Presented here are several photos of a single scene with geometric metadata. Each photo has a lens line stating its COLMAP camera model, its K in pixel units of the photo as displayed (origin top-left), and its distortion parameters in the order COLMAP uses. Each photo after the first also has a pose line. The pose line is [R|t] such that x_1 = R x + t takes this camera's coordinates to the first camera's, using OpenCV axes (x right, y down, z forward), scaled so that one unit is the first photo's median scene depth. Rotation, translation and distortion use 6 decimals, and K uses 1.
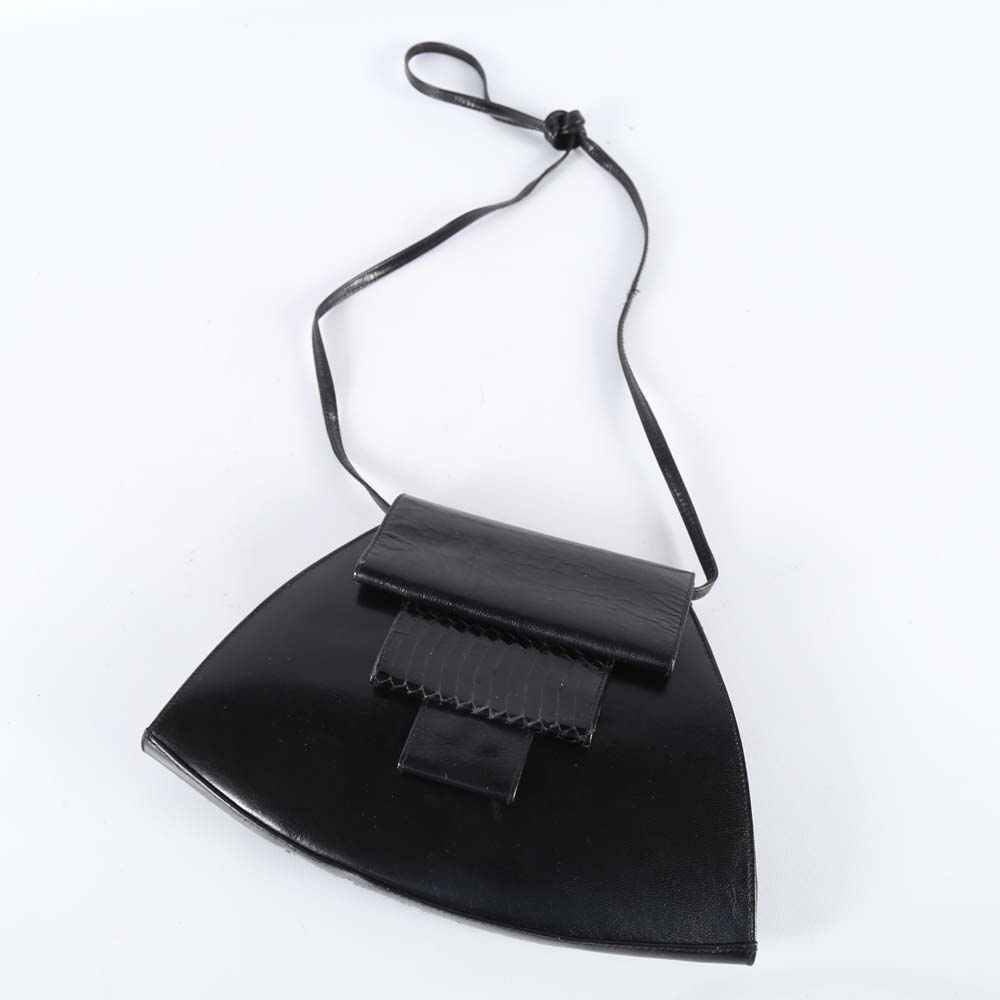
lens RADIAL K [[951.2, 0, 476.3], [0, 951.2, 500.5], [0, 0, 1]] dist [-0.078115, 0.026982]
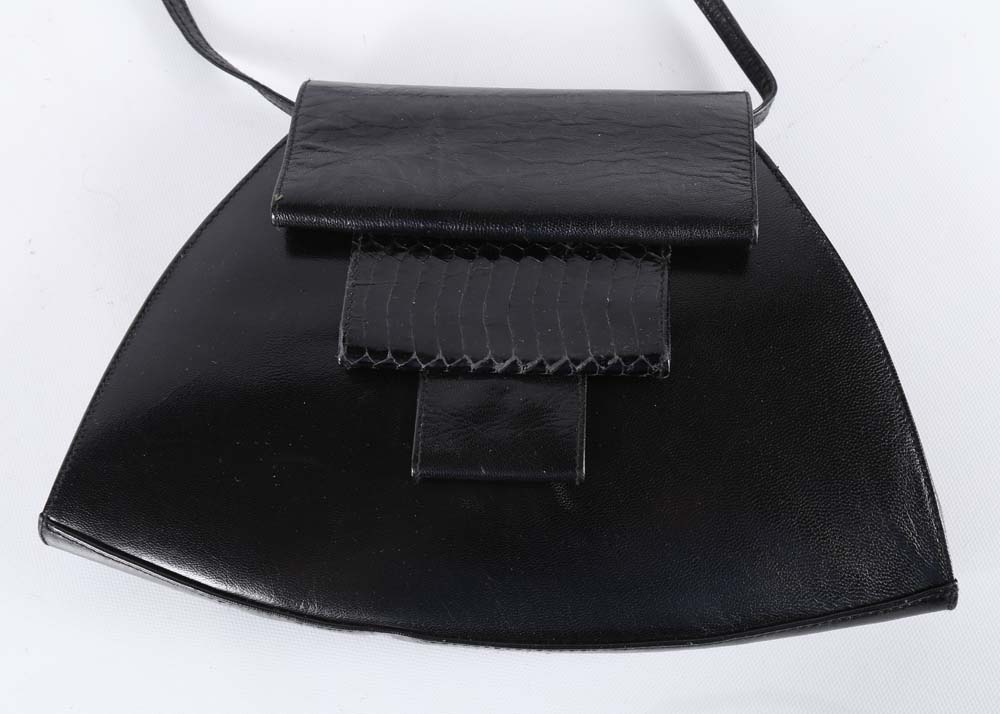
lens RADIAL K [[1193.1, 0, 499.3], [0, 1193.1, 379.2], [0, 0, 1]] dist [0.016593, 0.025403]
pose [[0.968061, -0.250060, 0.018127, -0.016957], [0.236593, 0.935061, 0.263980, -0.000714], [-0.082961, -0.251260, 0.964358, 0.144657]]
